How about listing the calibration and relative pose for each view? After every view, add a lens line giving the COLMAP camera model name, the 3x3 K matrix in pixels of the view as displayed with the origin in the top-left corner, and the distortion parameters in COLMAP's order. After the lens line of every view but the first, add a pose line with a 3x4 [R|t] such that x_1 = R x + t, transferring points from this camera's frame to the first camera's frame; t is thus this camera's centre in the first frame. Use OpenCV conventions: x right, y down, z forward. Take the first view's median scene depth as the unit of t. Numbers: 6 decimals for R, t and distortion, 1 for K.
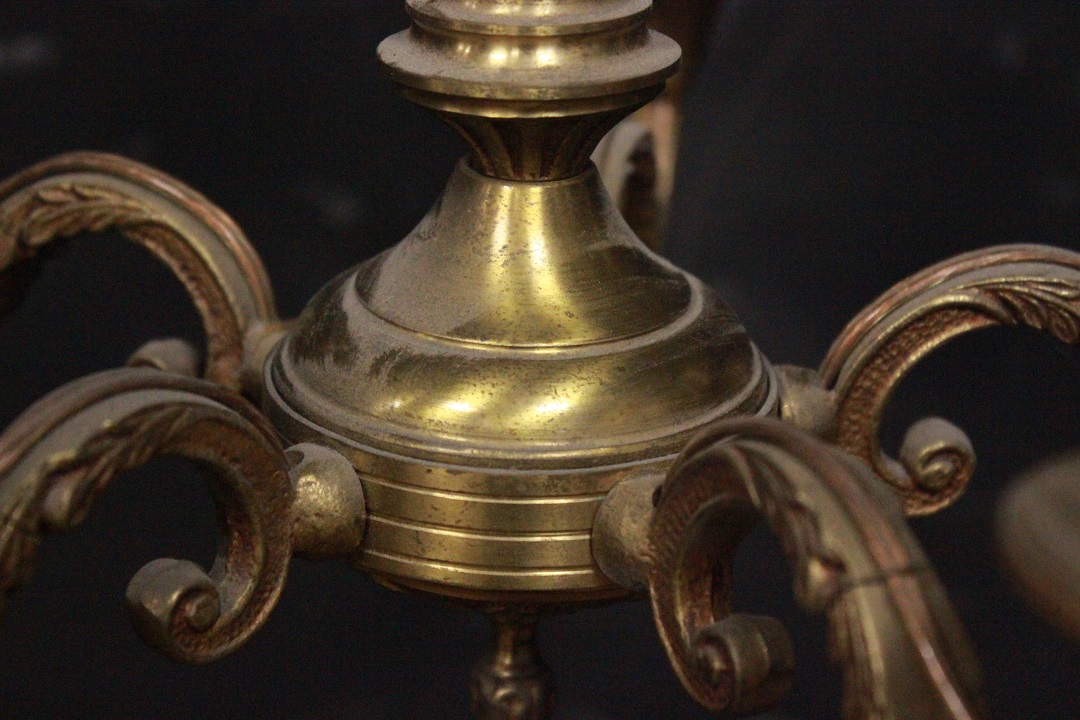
lens RADIAL K [[2420.6, 0, 540.0], [0, 2420.6, 360.0], [0, 0, 1]] dist [0.287336, -0.026082]
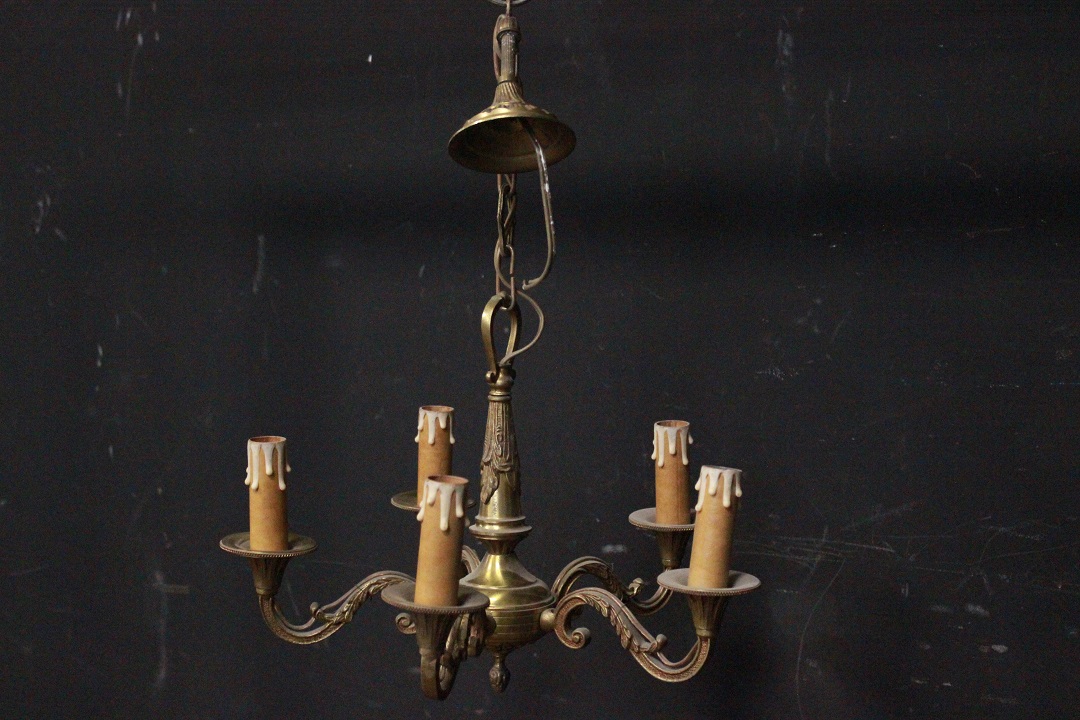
lens RADIAL K [[1720.0, 0, 540.0], [0, 1720.0, 360.0], [0, 0, 1]] dist [0.020360, -0.028016]
pose [[0.745494, 0.043569, -0.665087, 2.332618], [-0.229795, 0.953480, -0.195115, 0.205876], [0.625646, 0.298291, 0.720825, -1.518450]]
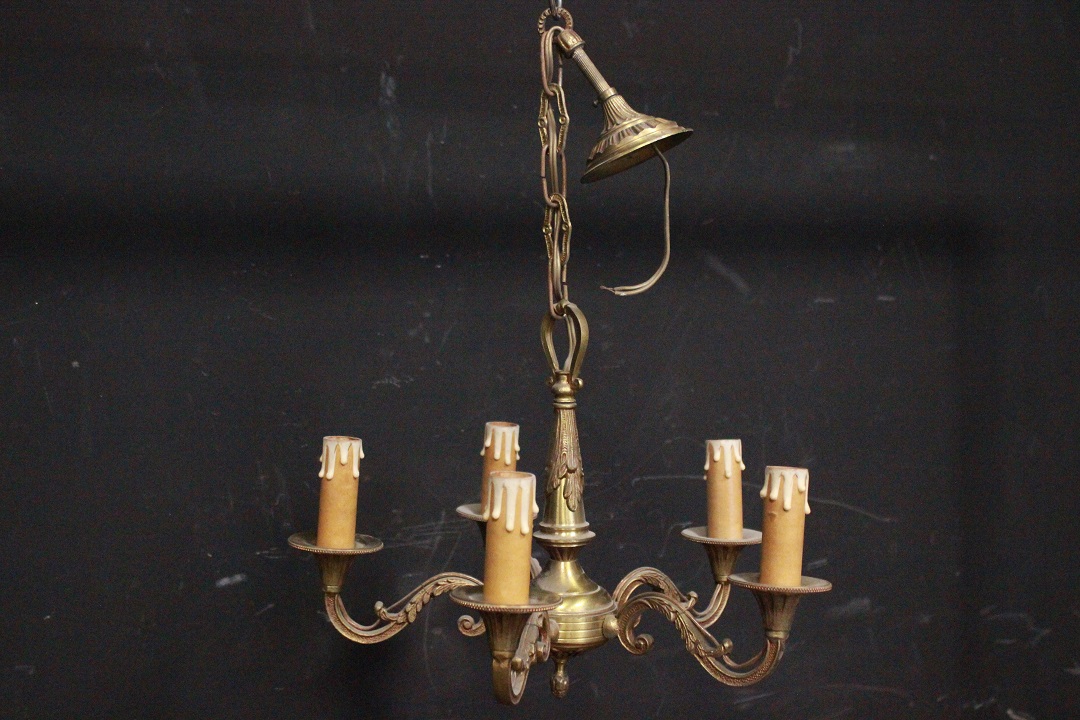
lens RADIAL K [[1301.2, 0, 540.0], [0, 1301.2, 360.0], [0, 0, 1]] dist [-0.023737, 0.019352]
pose [[0.881596, -0.033965, 0.470780, -1.272644], [0.174176, 0.950424, -0.257598, 0.205503], [-0.438692, 0.309096, 0.843806, -1.285847]]
